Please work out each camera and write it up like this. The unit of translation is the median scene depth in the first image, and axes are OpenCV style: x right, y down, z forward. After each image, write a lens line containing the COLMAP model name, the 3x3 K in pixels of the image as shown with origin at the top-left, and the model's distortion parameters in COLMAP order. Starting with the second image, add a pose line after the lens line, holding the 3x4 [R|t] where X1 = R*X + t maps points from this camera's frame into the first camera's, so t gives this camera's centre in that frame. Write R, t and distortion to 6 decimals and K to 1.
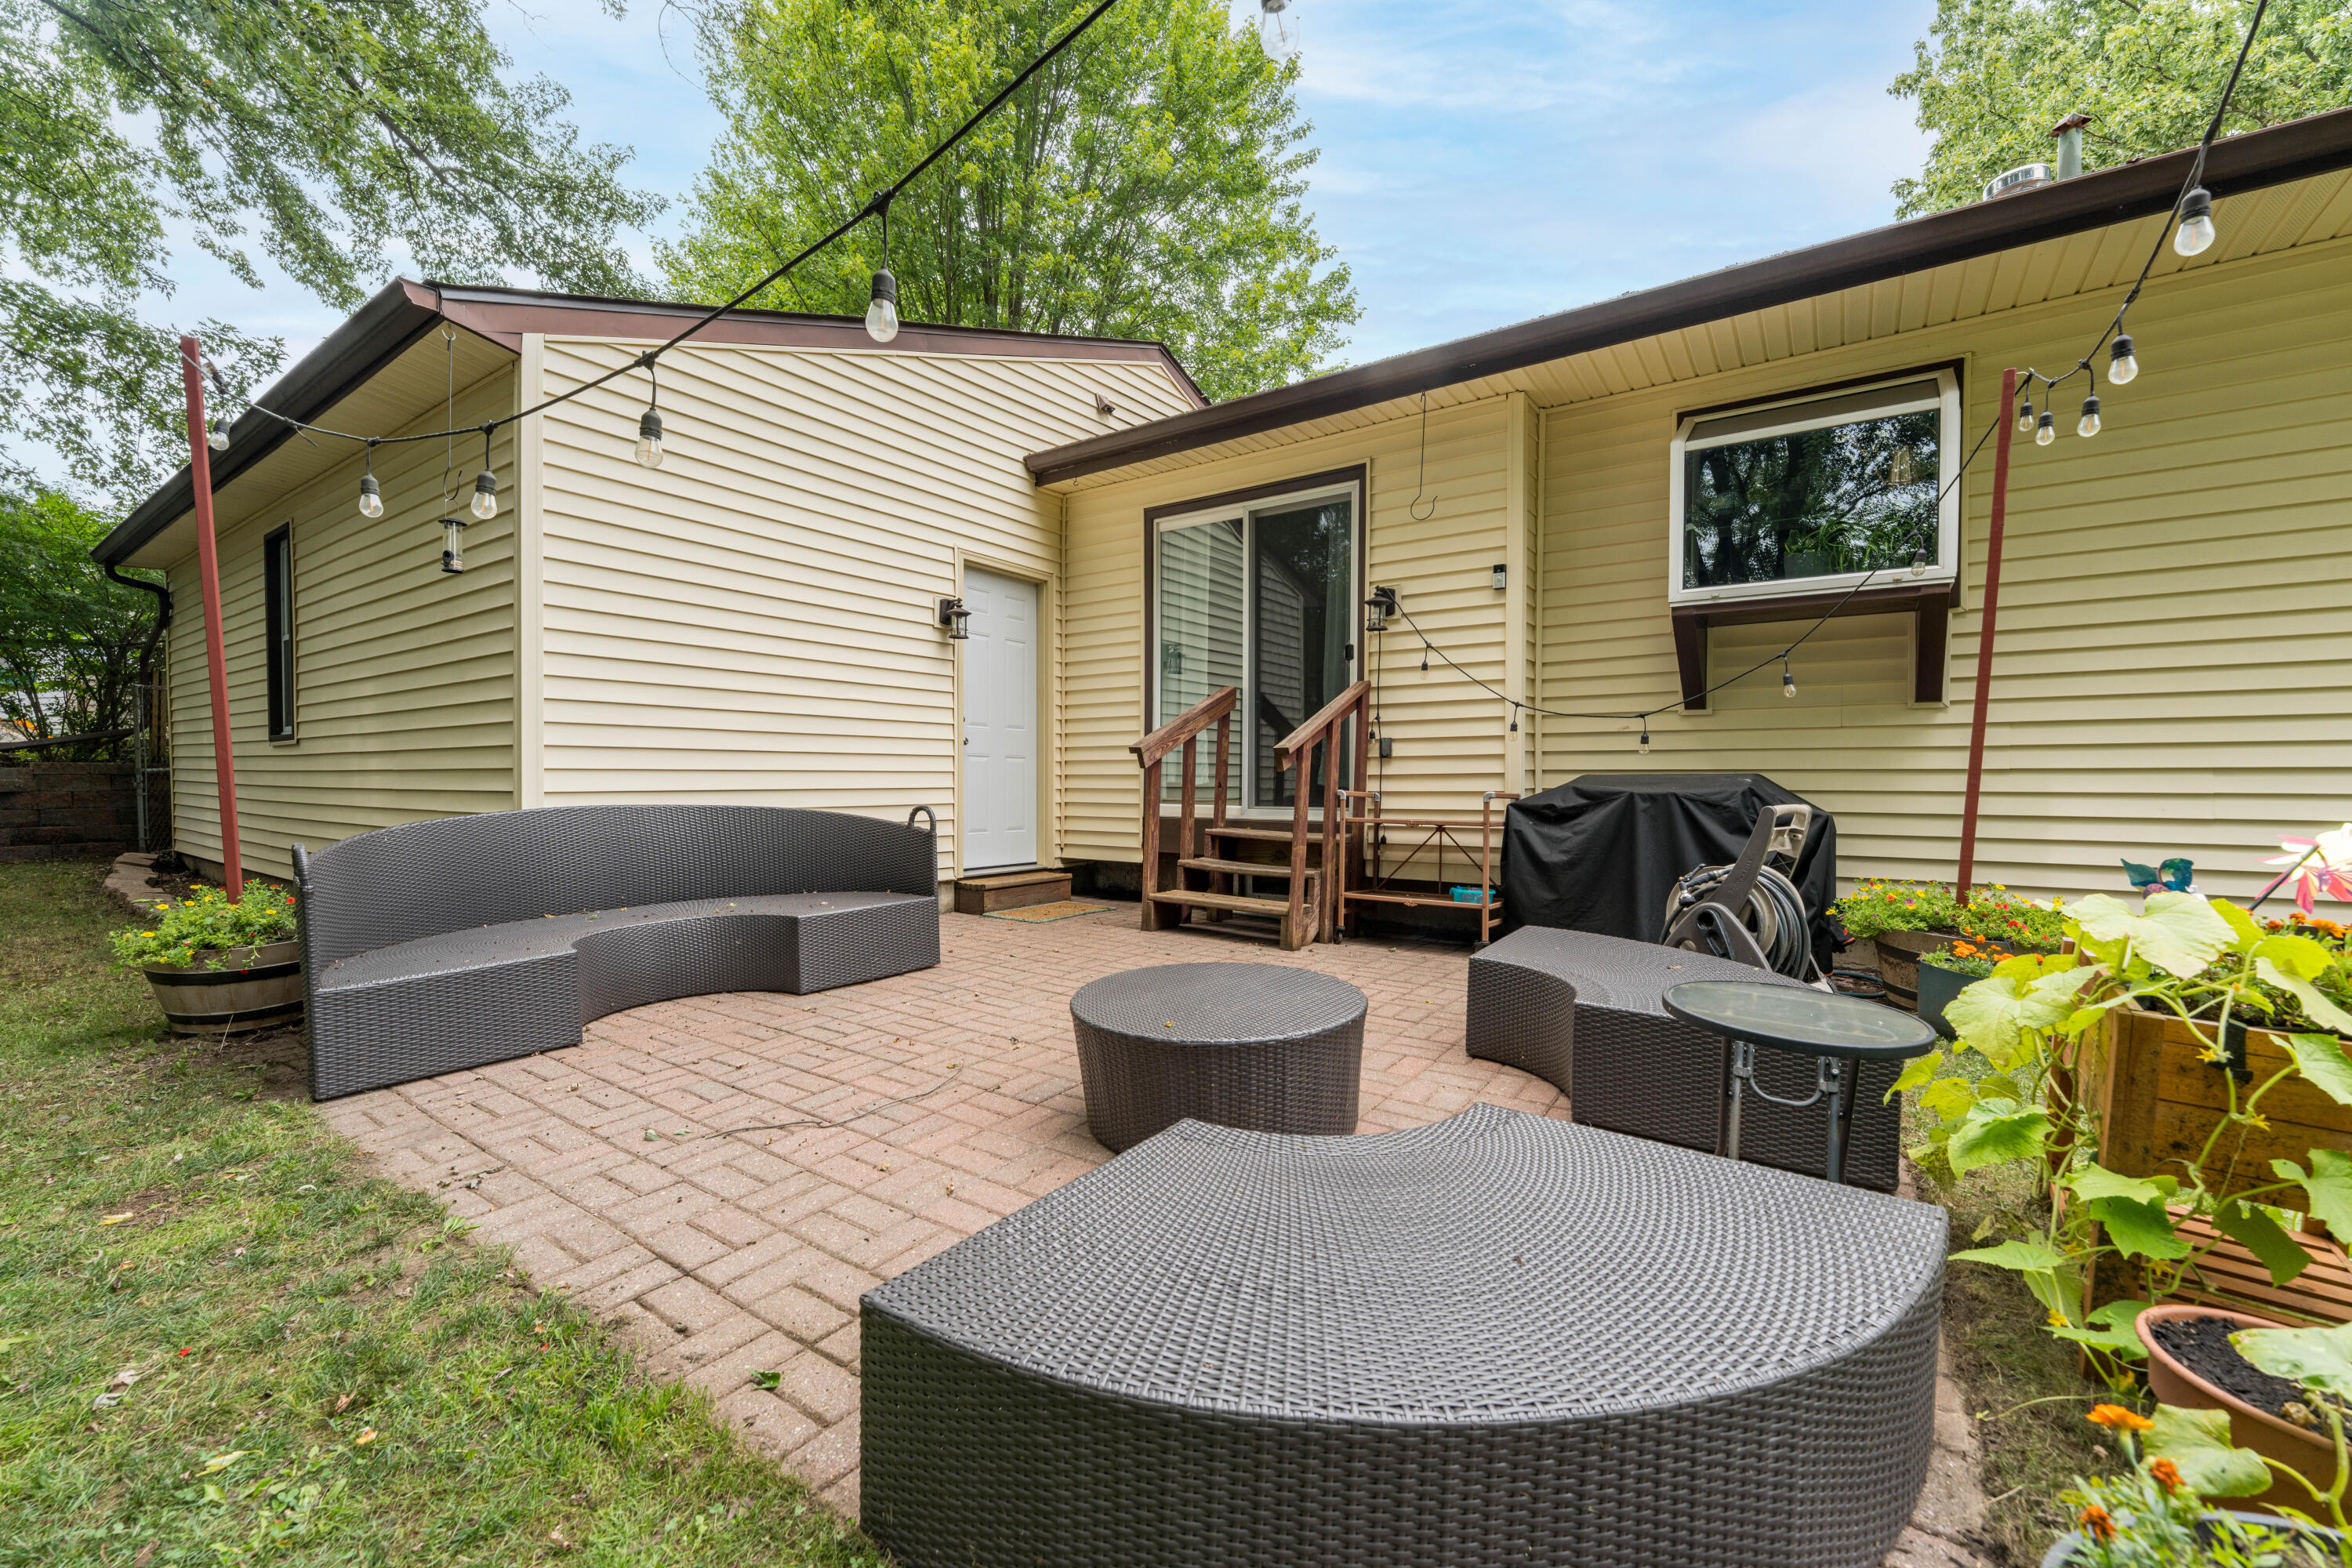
lens RADIAL K [[950.2, 0, 1188.9], [0, 950.2, 804.9], [0, 0, 1]] dist [-0.004796, -0.000314]
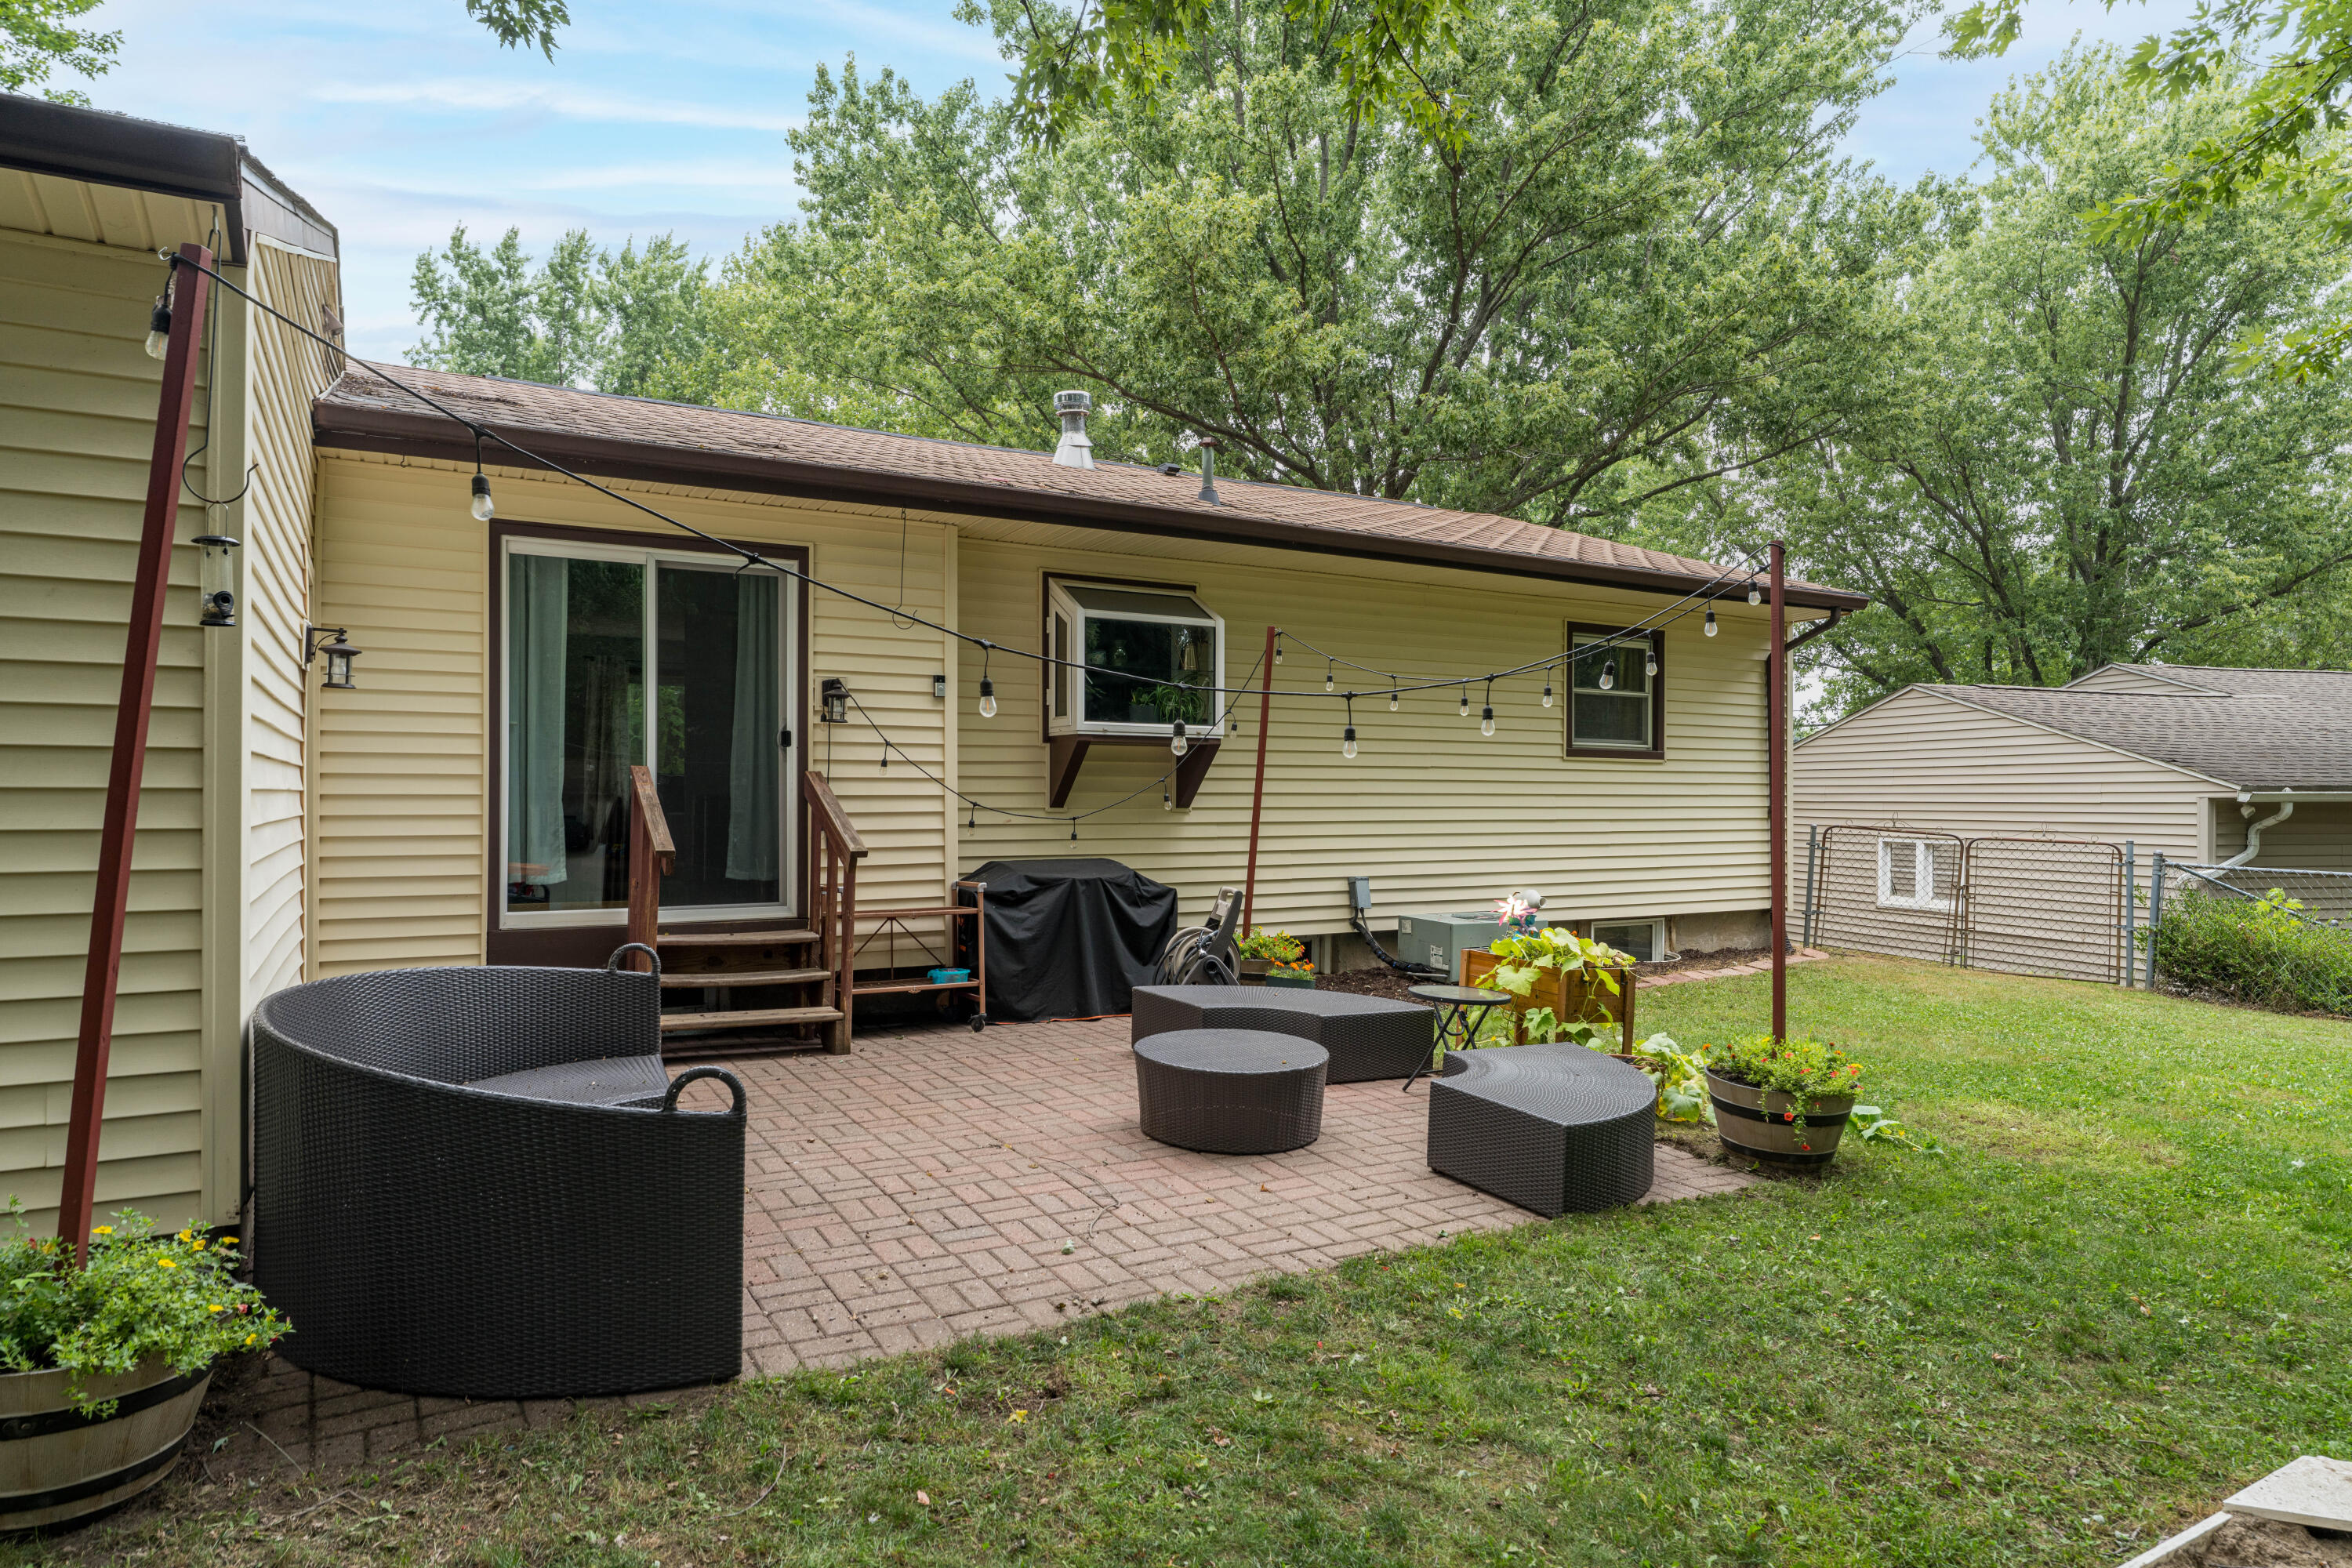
lens RADIAL K [[1352.1, 0, 1180.8], [0, 1352.1, 777.3], [0, 0, 1]] dist [0.004255, 0.000224]
pose [[0.420301, 0.012611, 0.907297, -0.957152], [0.020454, 0.999518, -0.023369, -0.087728], [-0.907154, 0.028380, 0.419840, 0.080612]]
